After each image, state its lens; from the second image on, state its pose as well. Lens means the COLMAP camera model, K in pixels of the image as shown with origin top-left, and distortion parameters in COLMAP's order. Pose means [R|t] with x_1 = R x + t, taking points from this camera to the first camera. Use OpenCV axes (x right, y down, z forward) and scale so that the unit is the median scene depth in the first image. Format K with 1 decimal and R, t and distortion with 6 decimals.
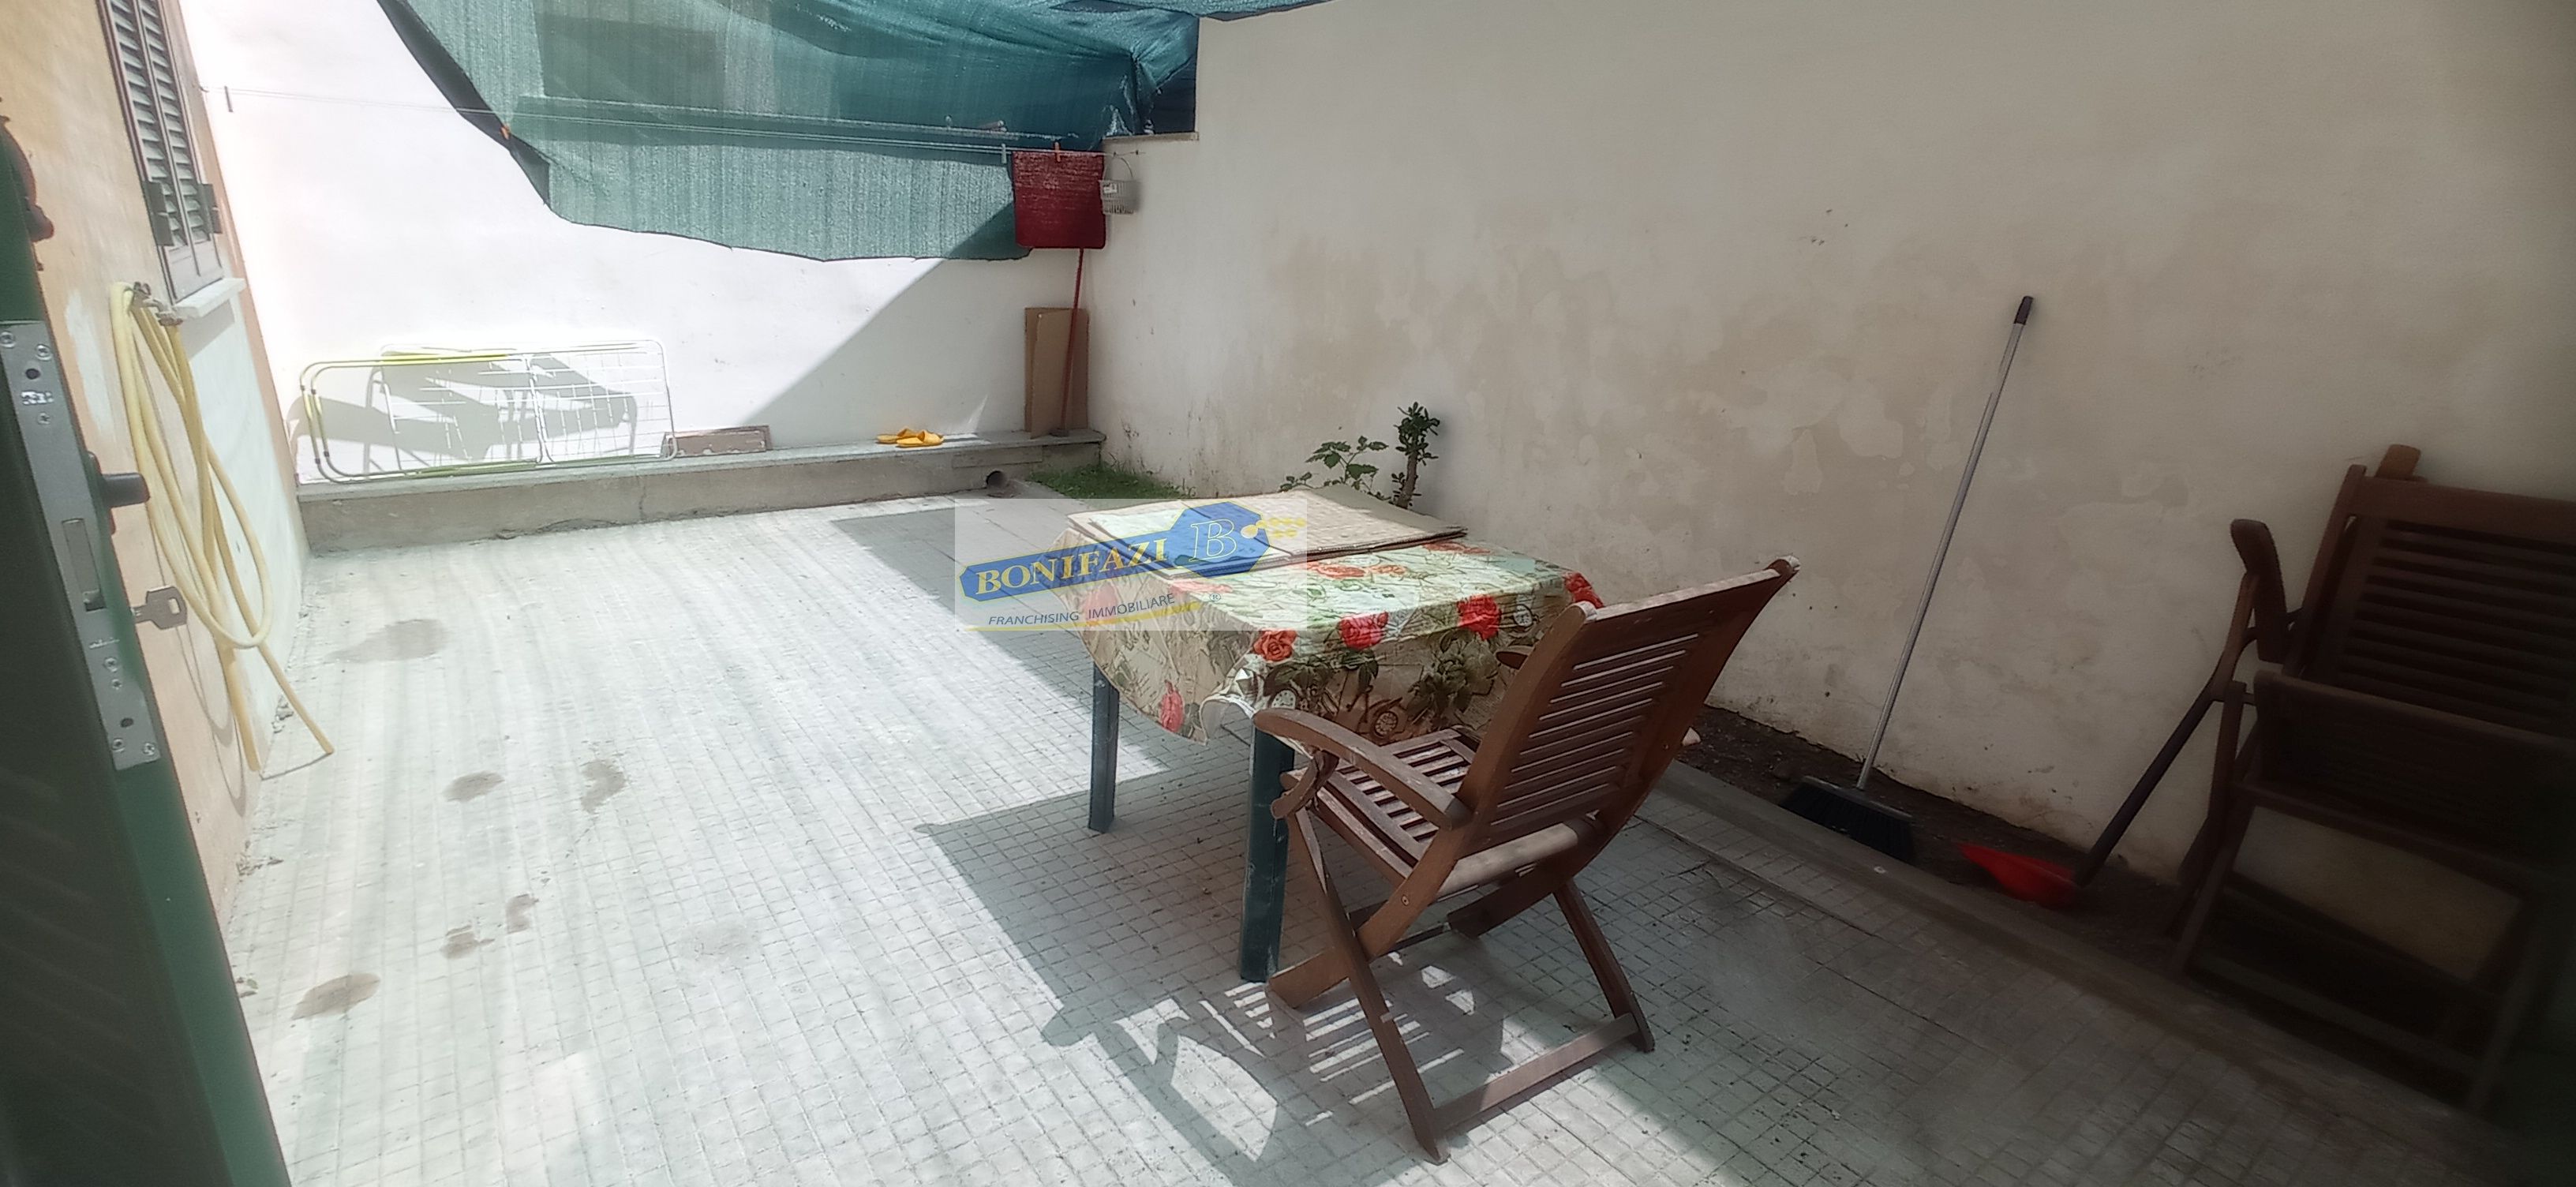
lens RADIAL K [[1164.1, 0, 1280.7], [0, 1164.1, 595.2], [0, 0, 1]] dist [-0.046148, 0.000228]
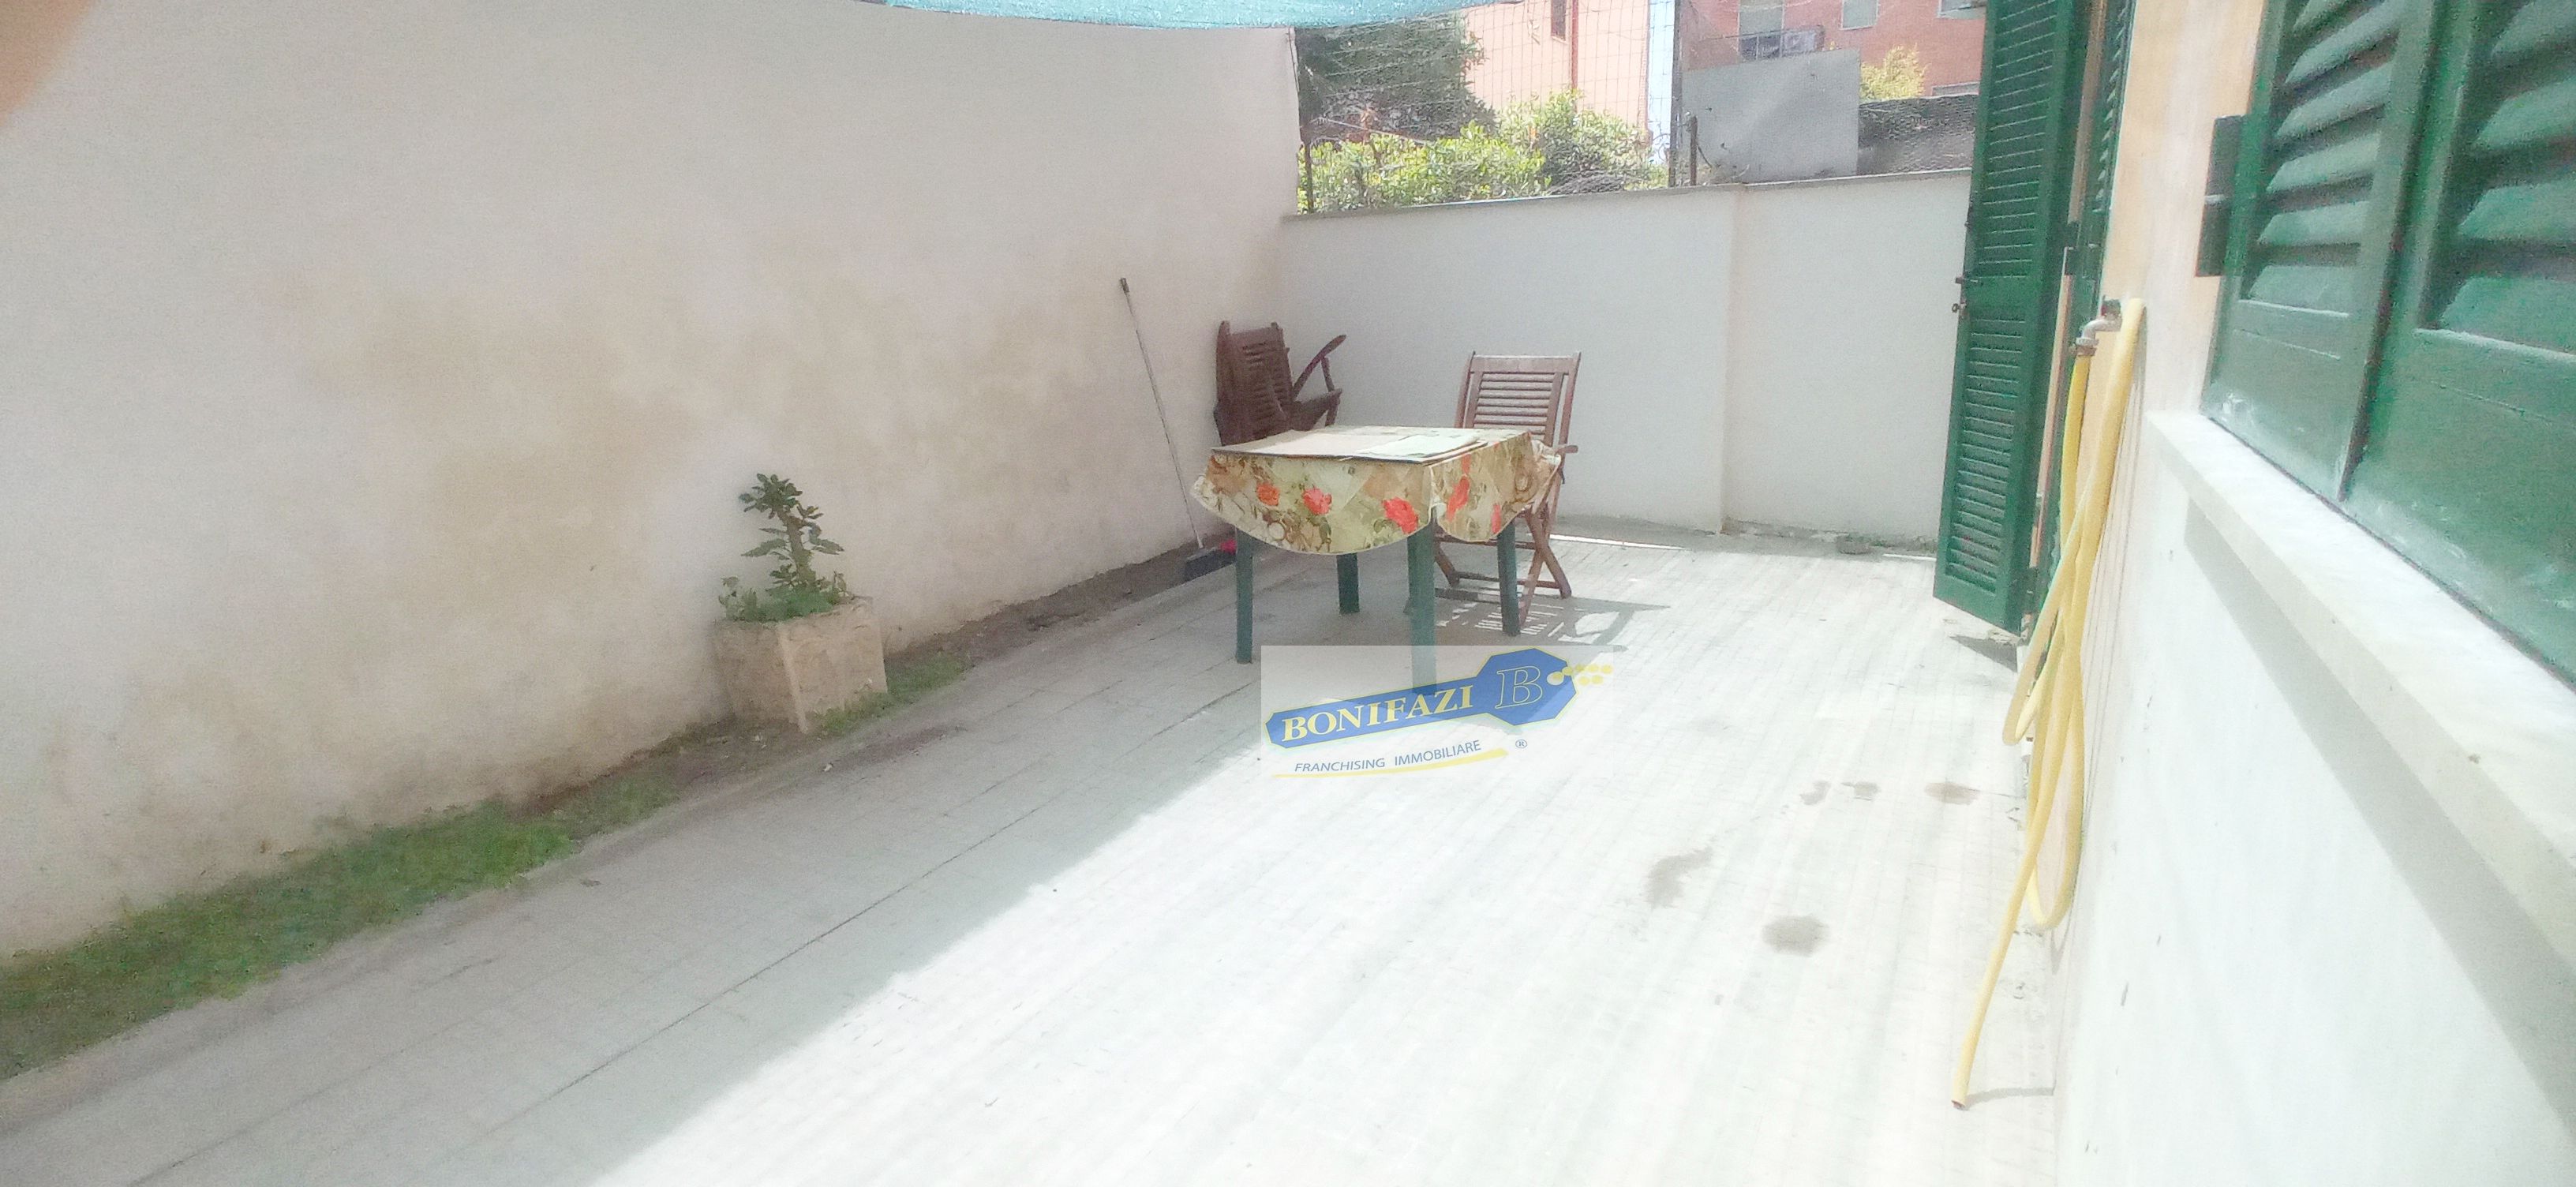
lens RADIAL K [[1164.1, 0, 1280.7], [0, 1164.1, 595.2], [0, 0, 1]] dist [-0.046148, 0.000228]
pose [[-0.384294, -0.271577, 0.882363, -1.208291], [0.302054, 0.866166, 0.398145, -0.469776], [-0.872400, 0.419526, -0.250832, 1.404099]]
